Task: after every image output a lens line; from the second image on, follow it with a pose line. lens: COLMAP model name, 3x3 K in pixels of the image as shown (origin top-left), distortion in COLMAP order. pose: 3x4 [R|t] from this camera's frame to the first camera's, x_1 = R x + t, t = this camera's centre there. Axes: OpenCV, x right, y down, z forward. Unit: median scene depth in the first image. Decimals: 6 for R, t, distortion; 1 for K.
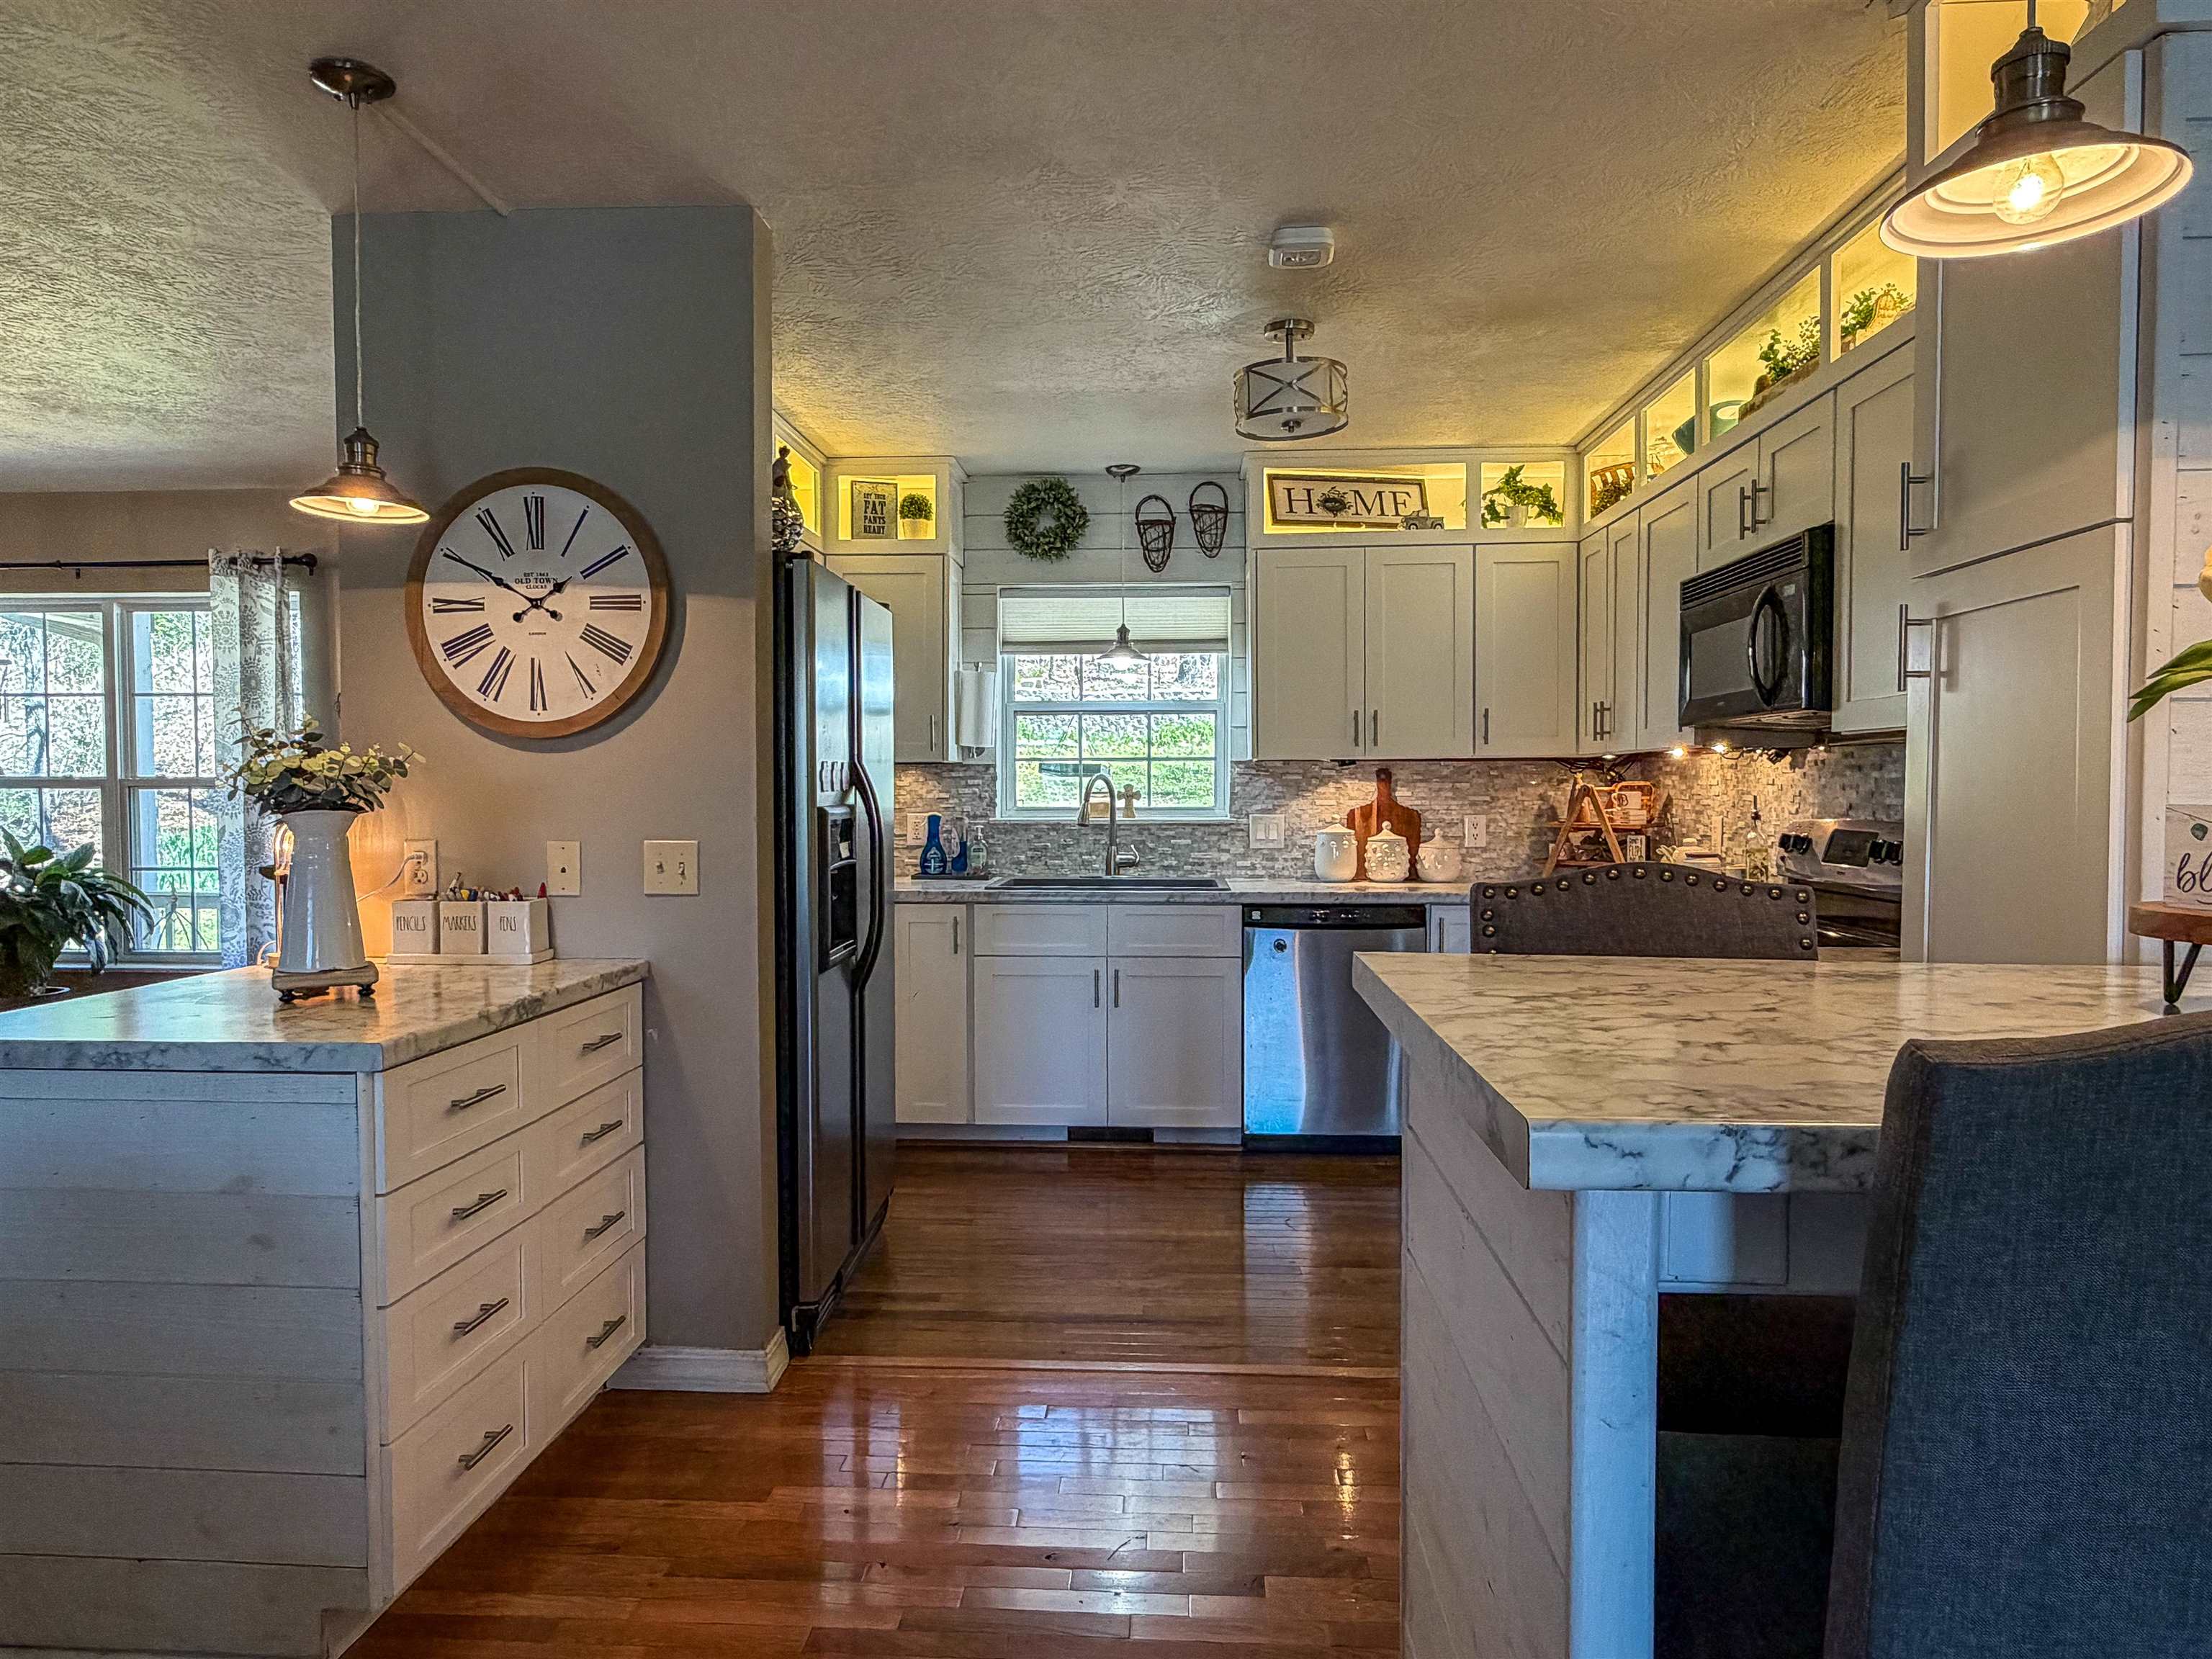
lens RADIAL K [[1325.3, 0, 1088.8], [0, 1325.3, 847.4], [0, 0, 1]] dist [-0.003855, 0.010813]
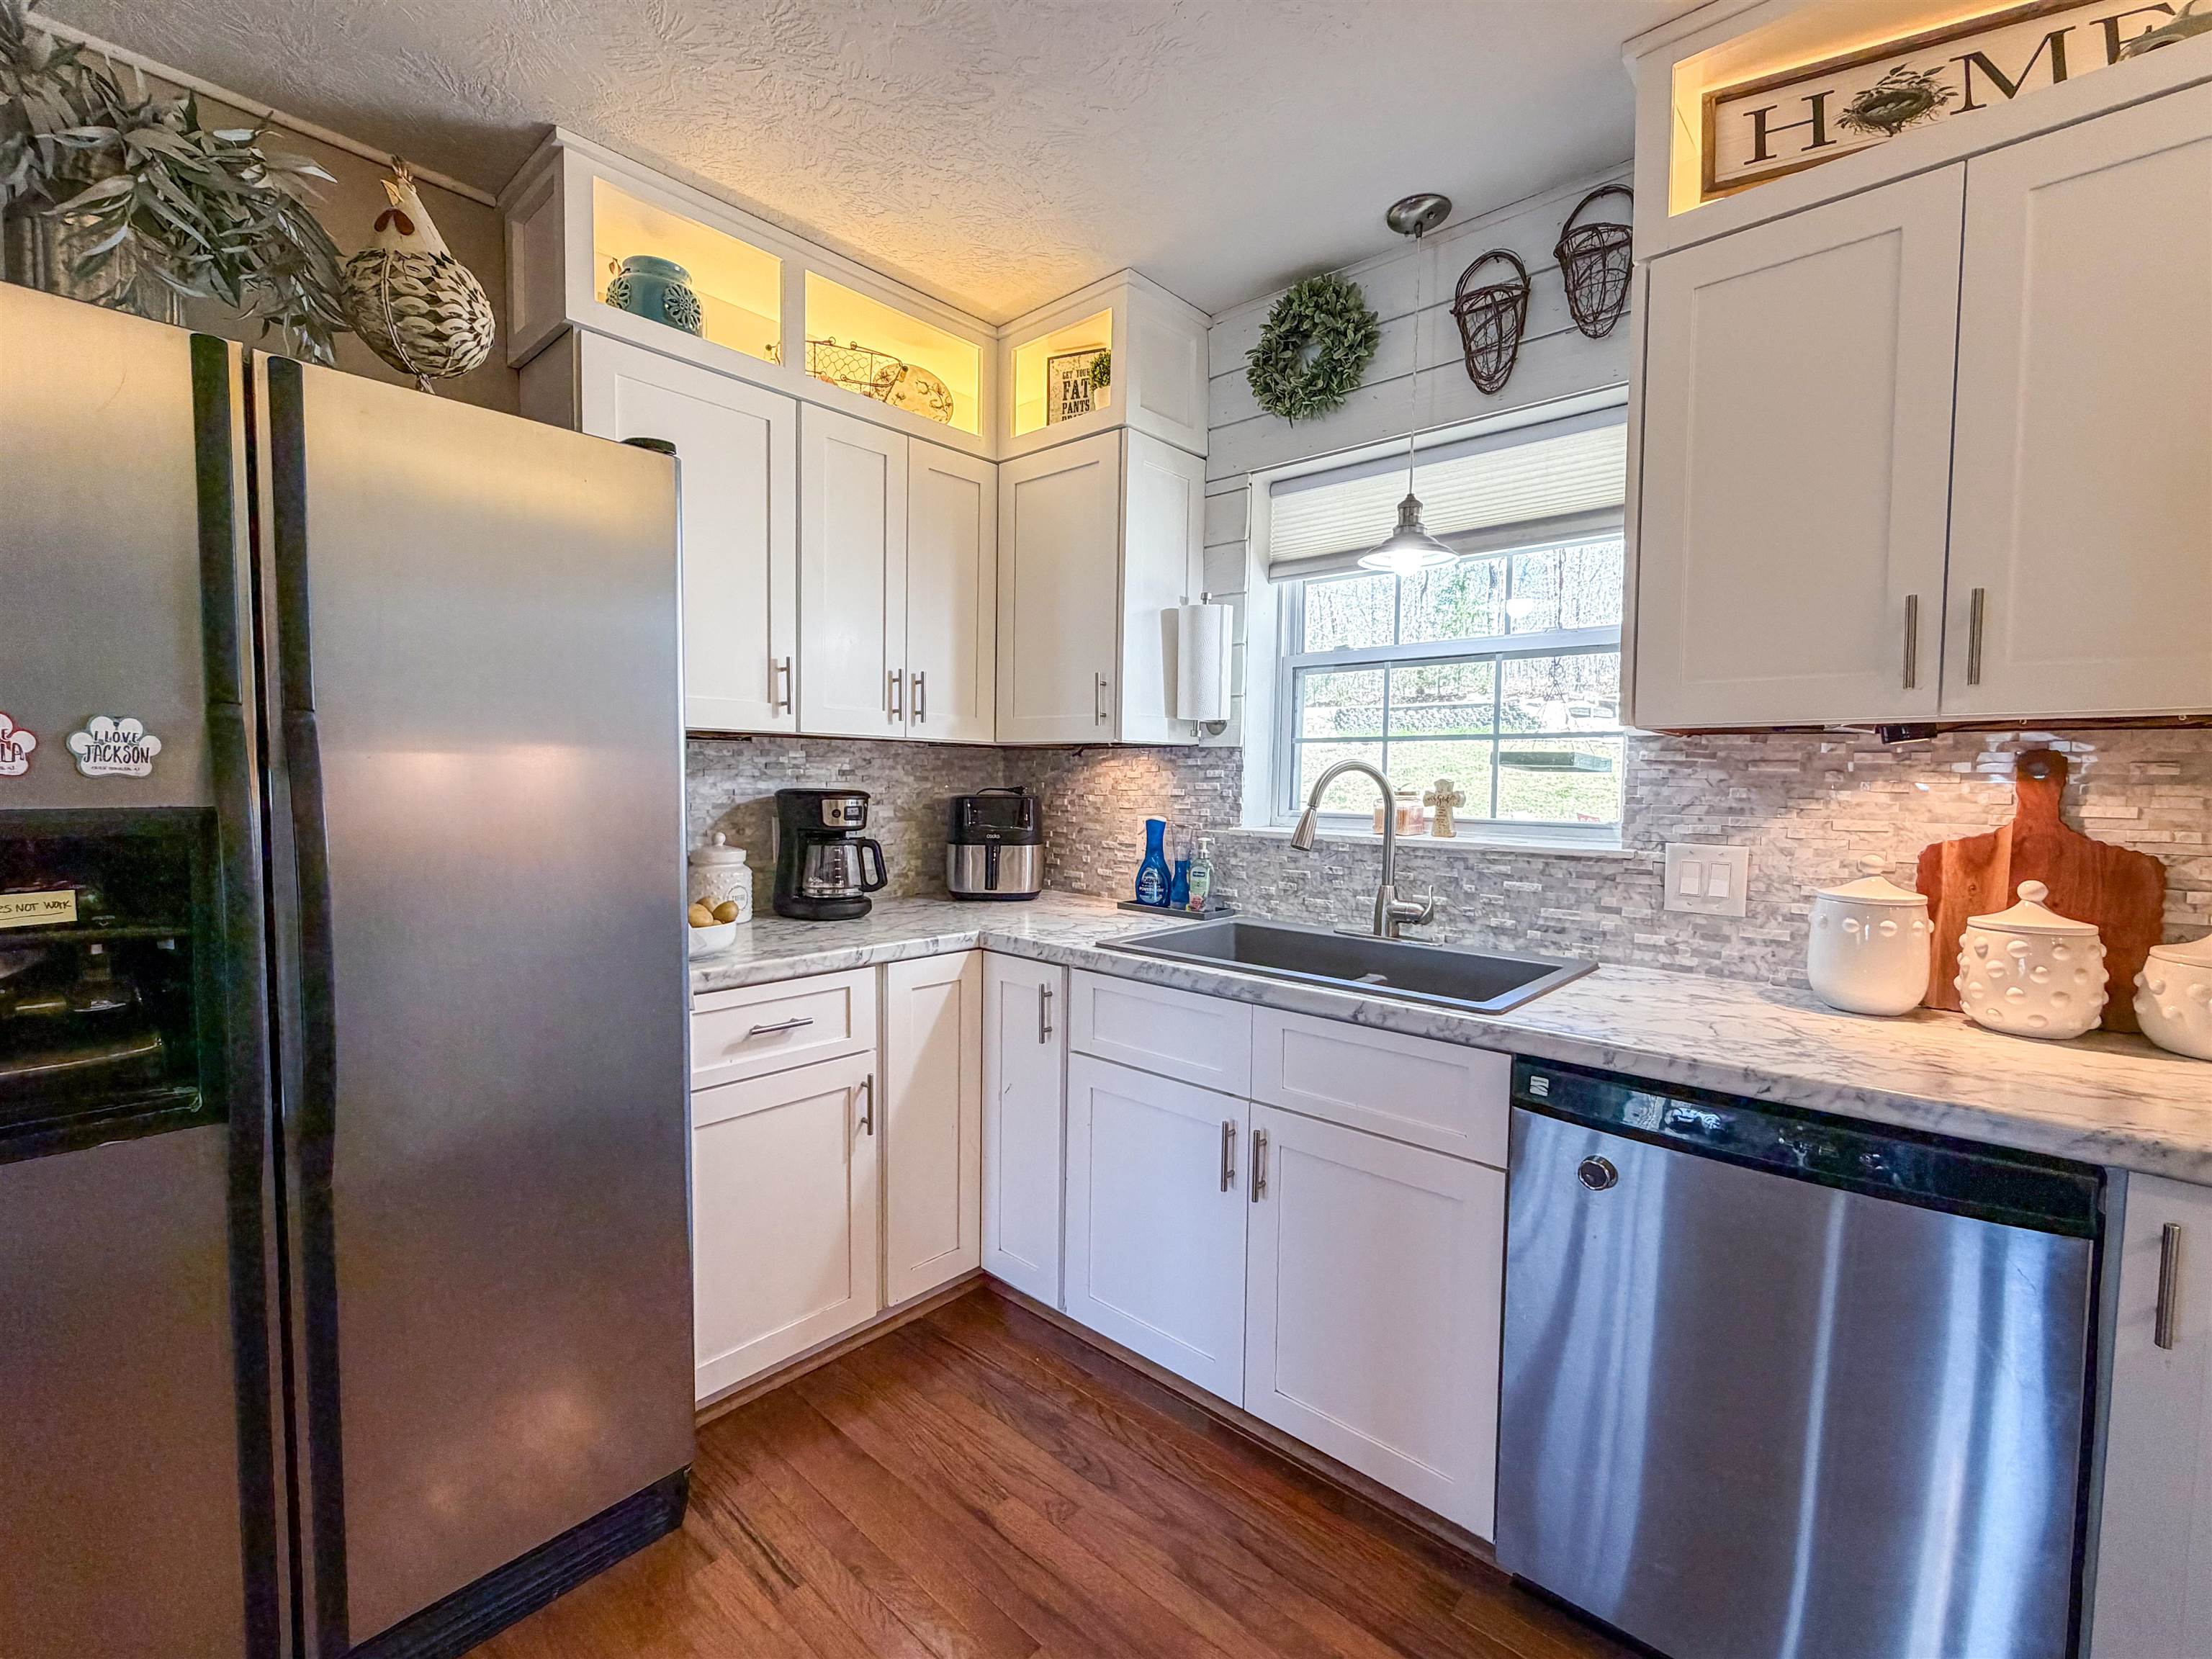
lens RADIAL K [[949.1, 0, 1128.3], [0, 949.1, 831.5], [0, 0, 1]] dist [-0.000648, 0.000184]
pose [[0.785020, 0.046722, -0.617706, 0.192353], [-0.042010, 0.998871, 0.022164, -0.029974], [0.618044, 0.008551, 0.786097, 0.625915]]
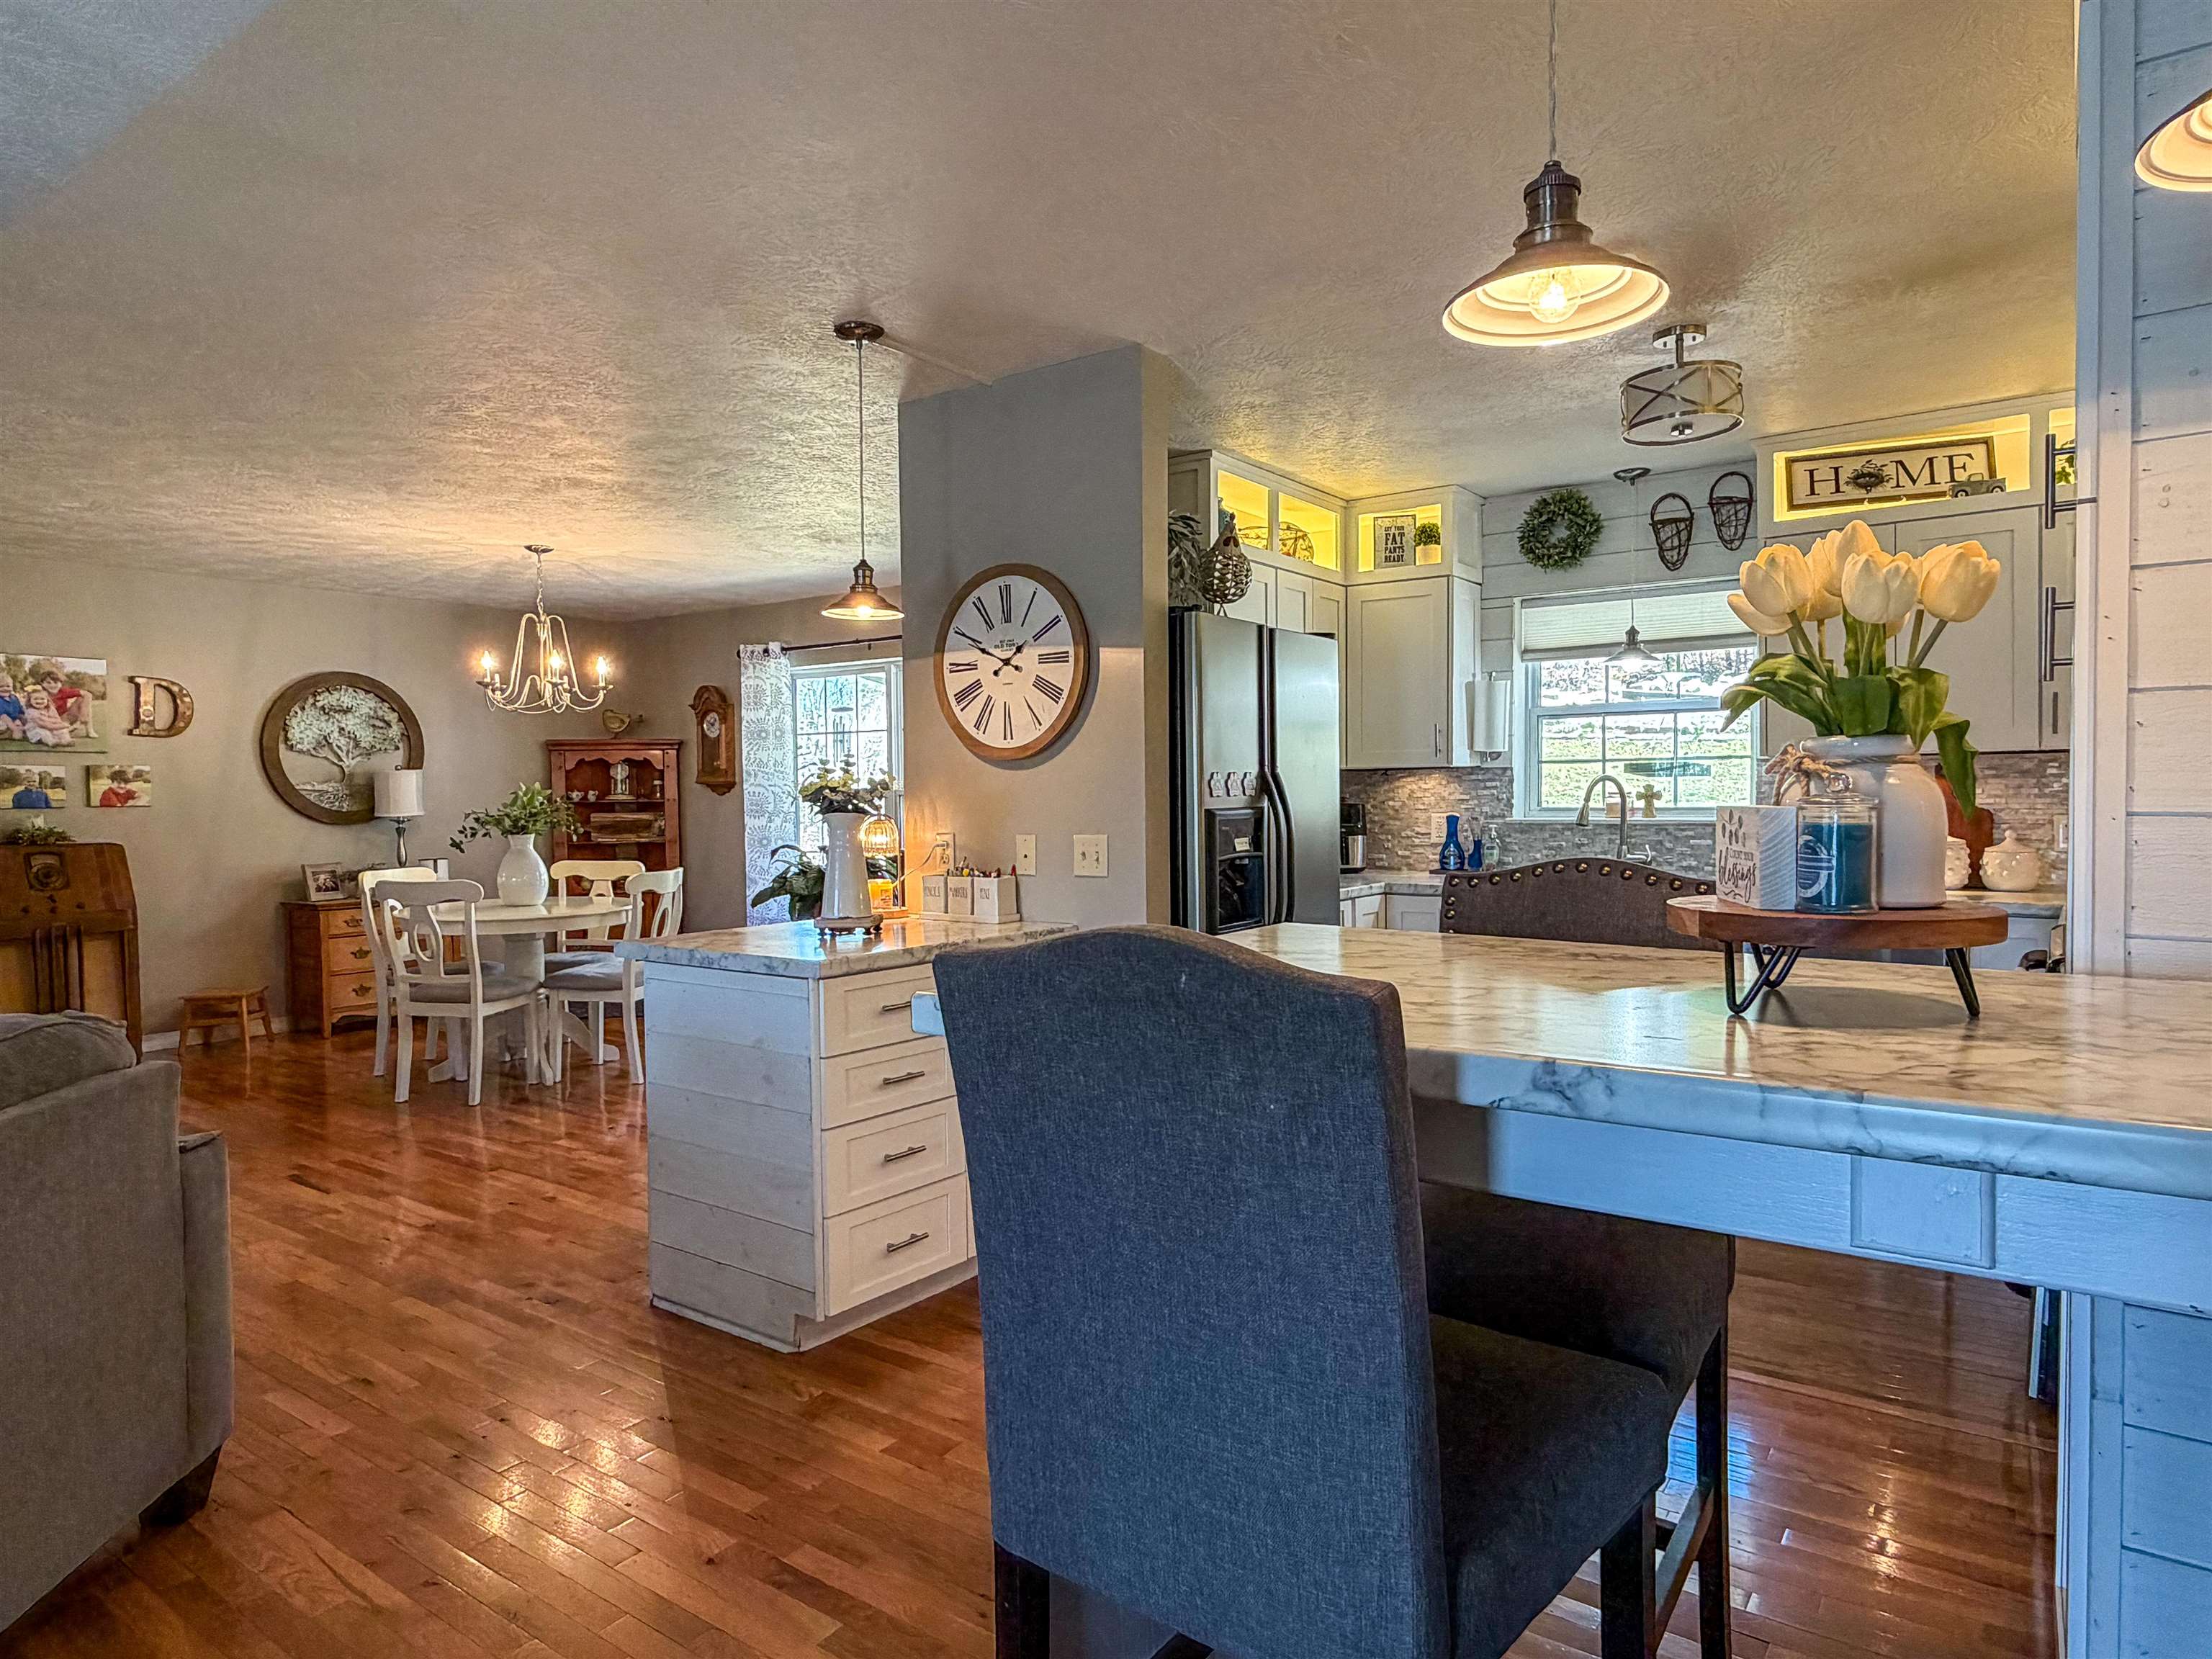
lens RADIAL K [[1325.3, 0, 1119.0], [0, 1325.3, 833.6], [0, 0, 1]] dist [-0.003855, 0.010813]
pose [[0.851060, 0.006503, -0.525028, 0.229138], [-0.012038, 0.999902, -0.007128, 0.001384], [0.524930, 0.012386, 0.851055, -0.061004]]
